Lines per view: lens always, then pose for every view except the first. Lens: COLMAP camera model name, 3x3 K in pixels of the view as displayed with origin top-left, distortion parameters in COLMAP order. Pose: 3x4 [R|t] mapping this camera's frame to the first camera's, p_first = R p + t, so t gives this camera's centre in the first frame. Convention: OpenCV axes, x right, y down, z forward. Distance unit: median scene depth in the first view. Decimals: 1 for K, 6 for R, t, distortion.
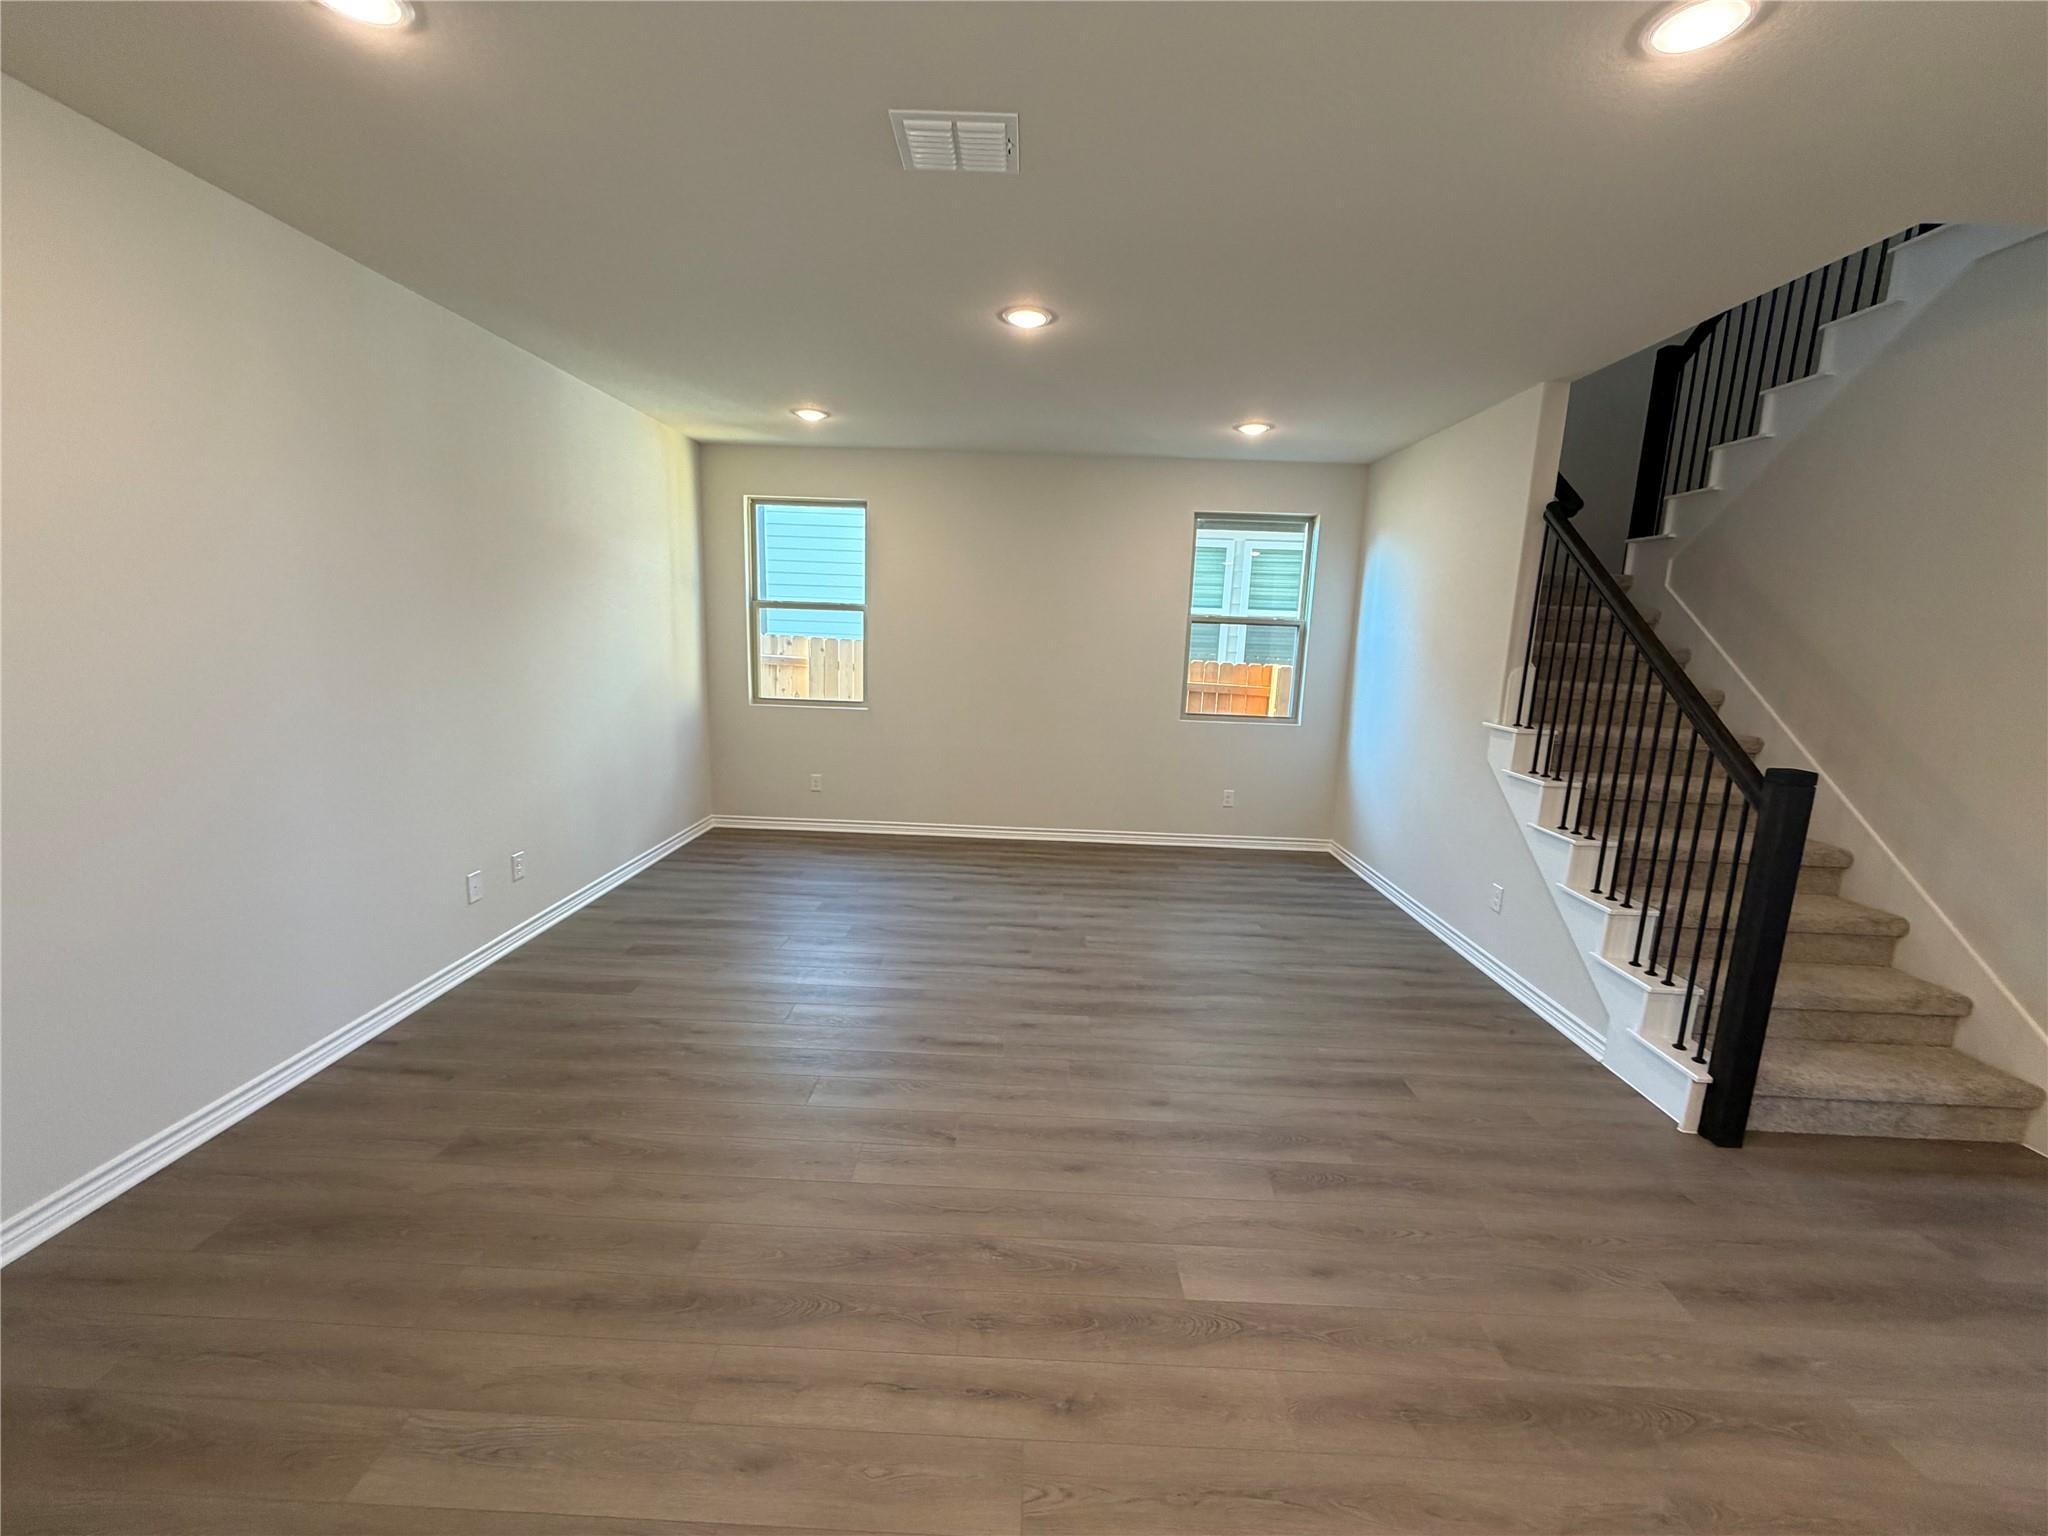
lens RADIAL K [[820.1, 0, 1020.3], [0, 820.1, 759.1], [0, 0, 1]] dist [0.005644, 0.000216]
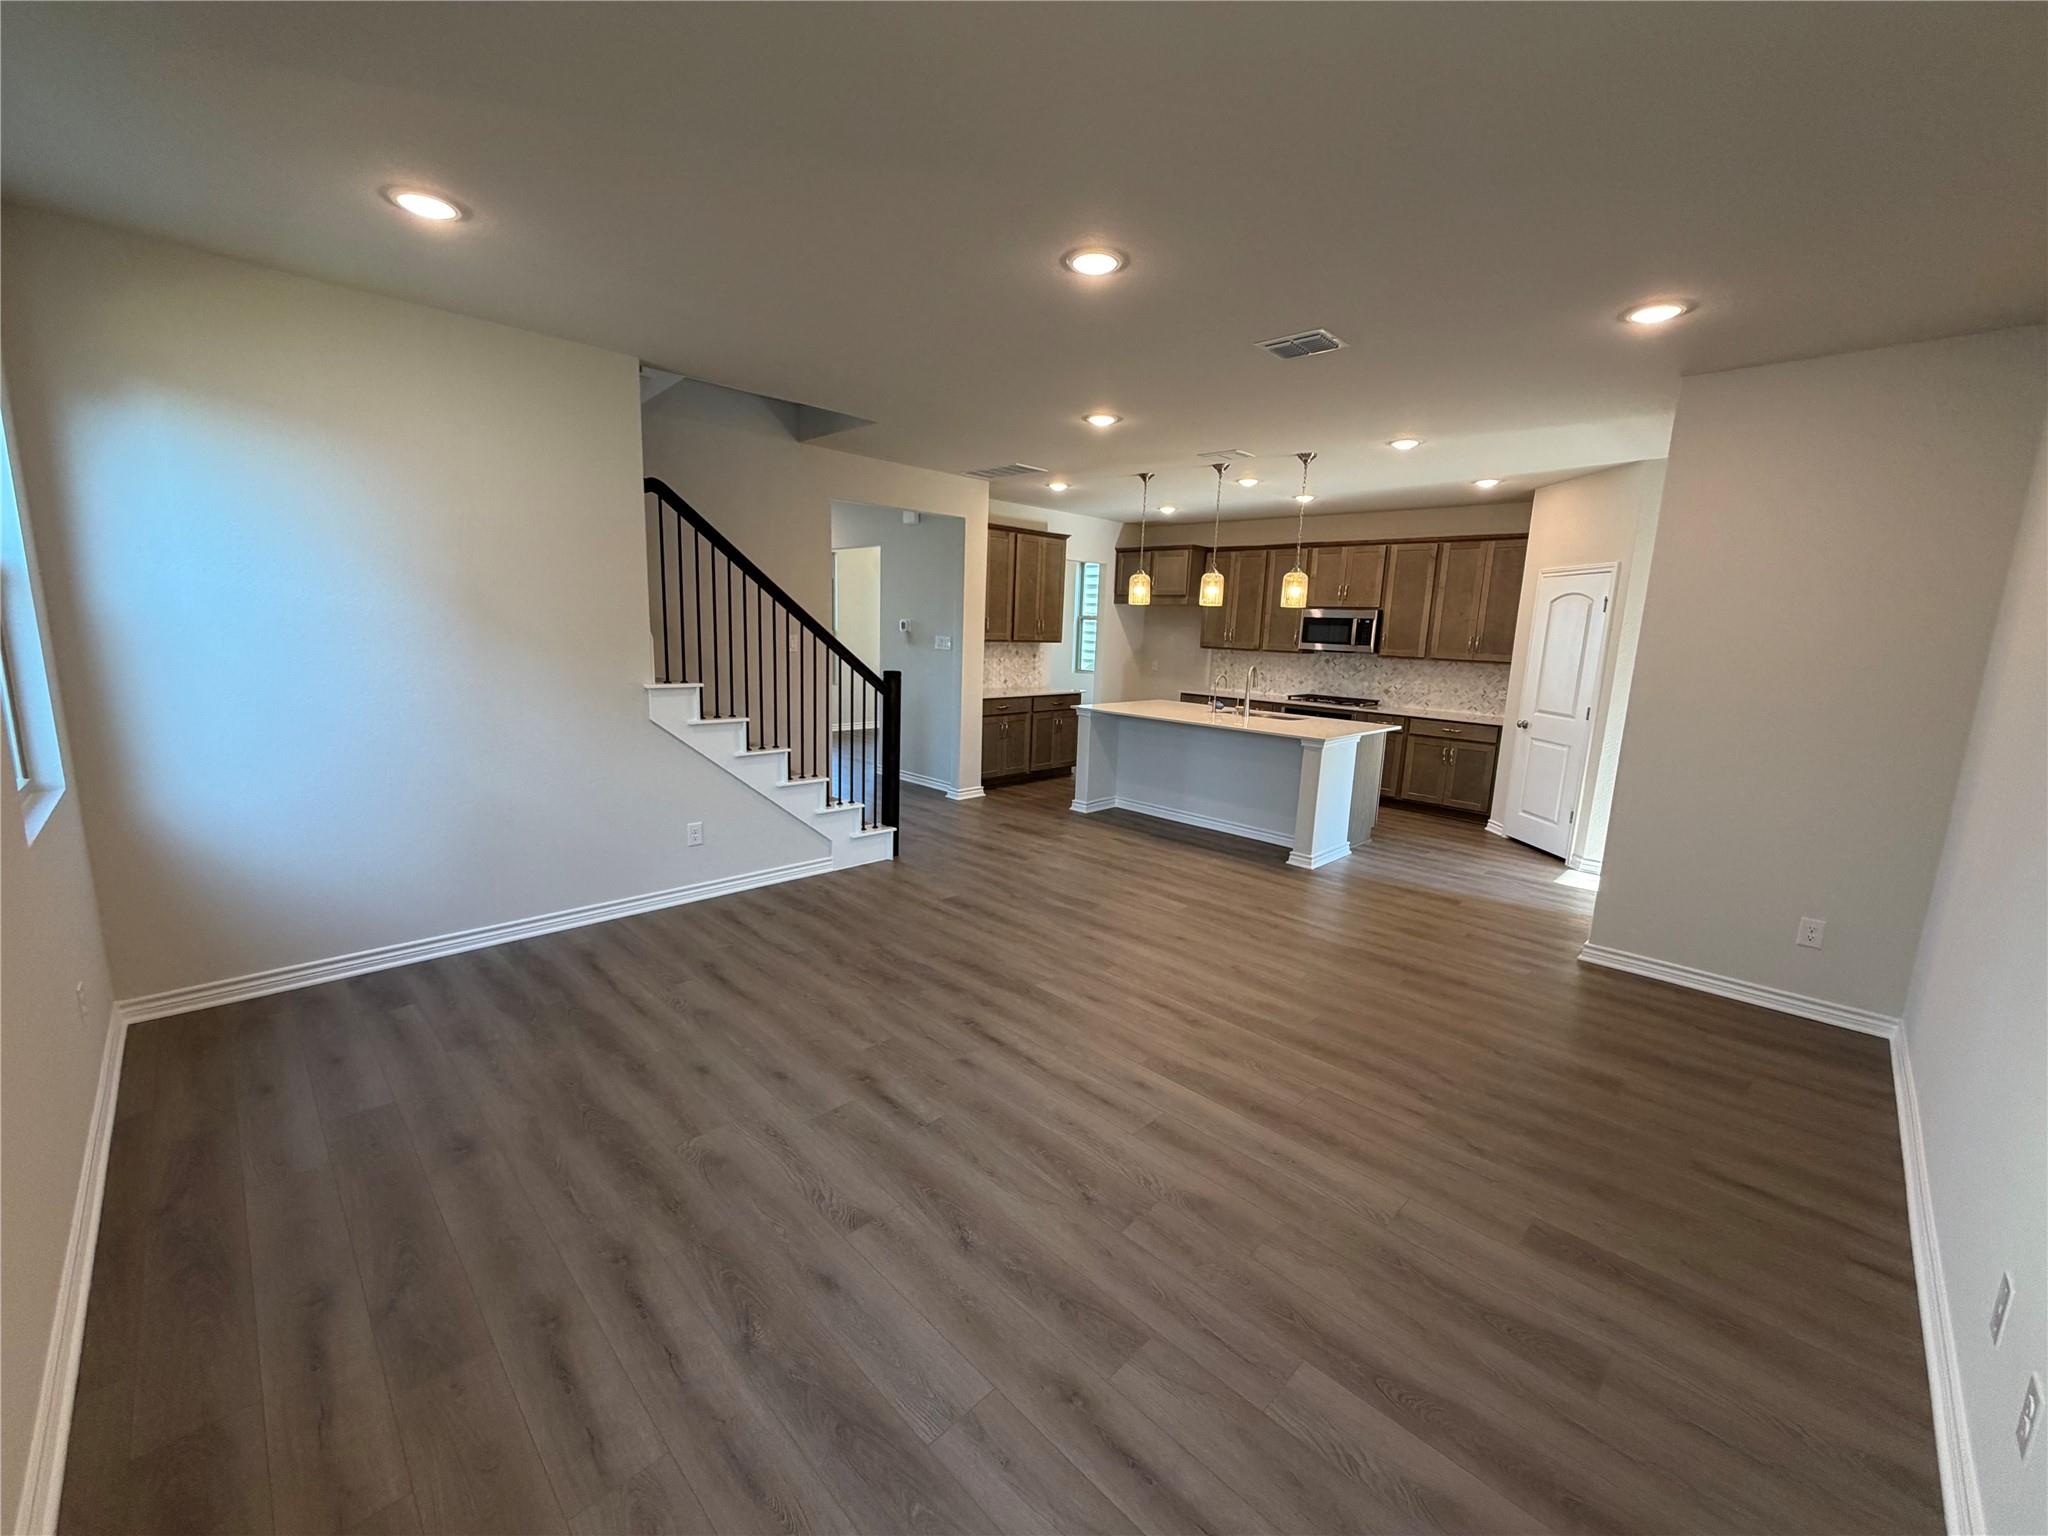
lens RADIAL K [[820.1, 0, 1036.8], [0, 820.1, 758.7], [0, 0, 1]] dist [0.005644, 0.000216]
pose [[-0.733601, -0.167743, 0.658553, -0.440707], [0.047249, 0.954124, 0.295662, -0.217407], [-0.677936, 0.248013, -0.692020, 1.294619]]
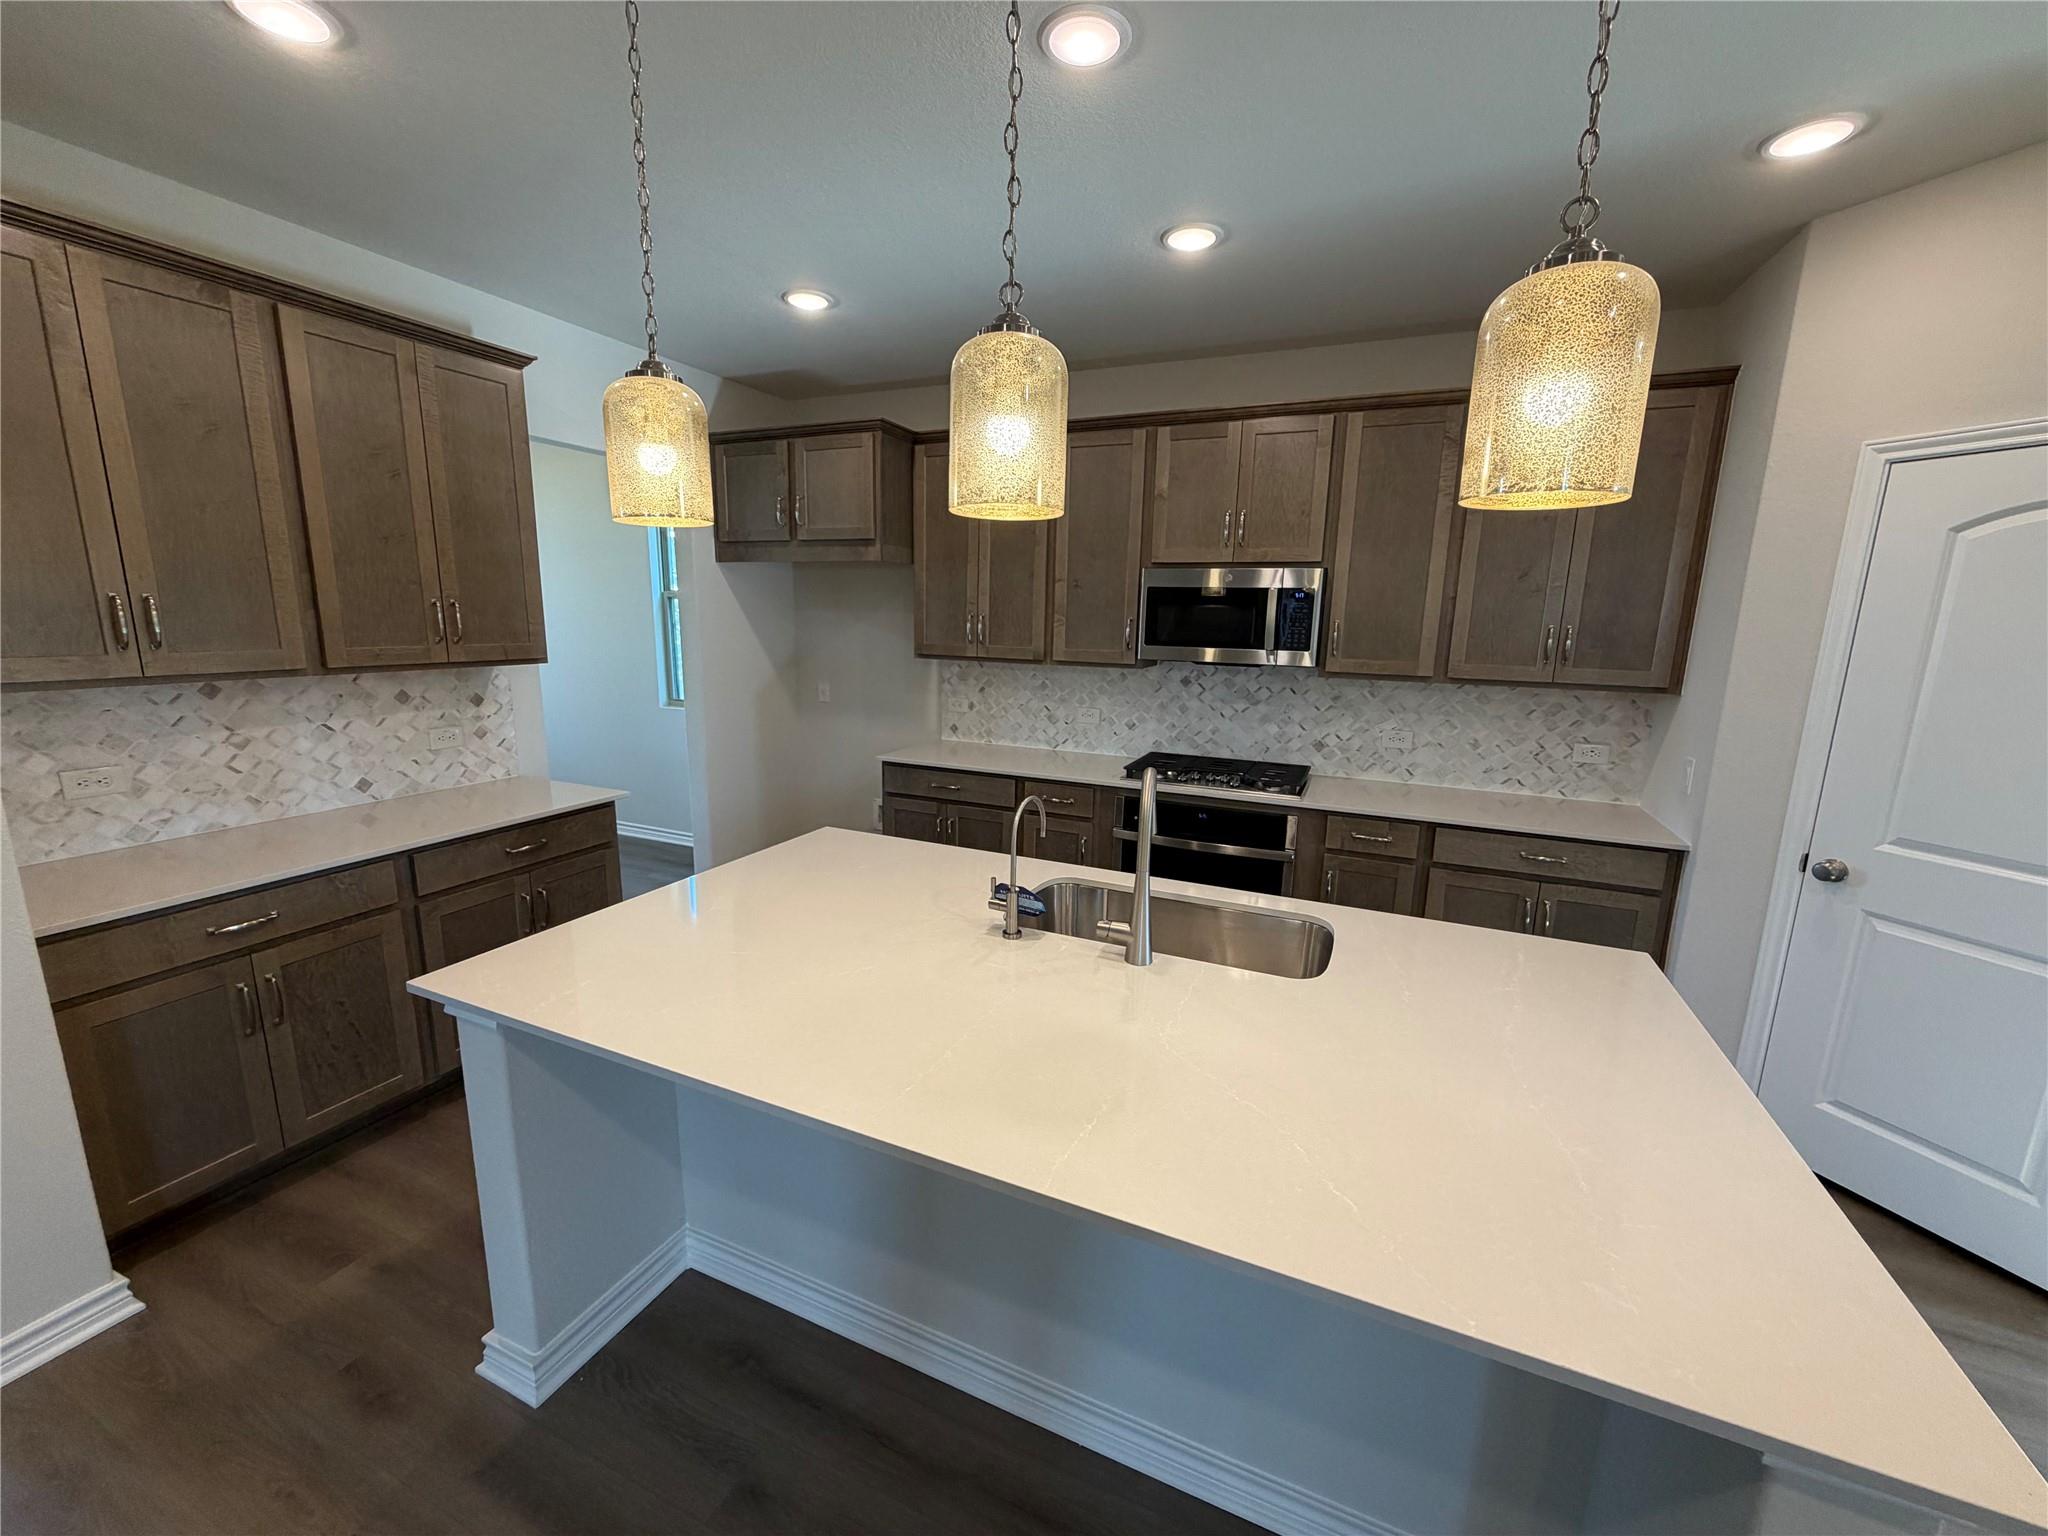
lens RADIAL K [[820.1, 0, 1025.3], [0, 820.1, 770.2], [0, 0, 1]] dist [0.005644, 0.000216]
pose [[-0.921774, -0.122736, 0.367789, -0.006709], [0.012040, 0.939057, 0.343552, -0.105239], [-0.387541, 0.321105, -0.864120, 0.622715]]
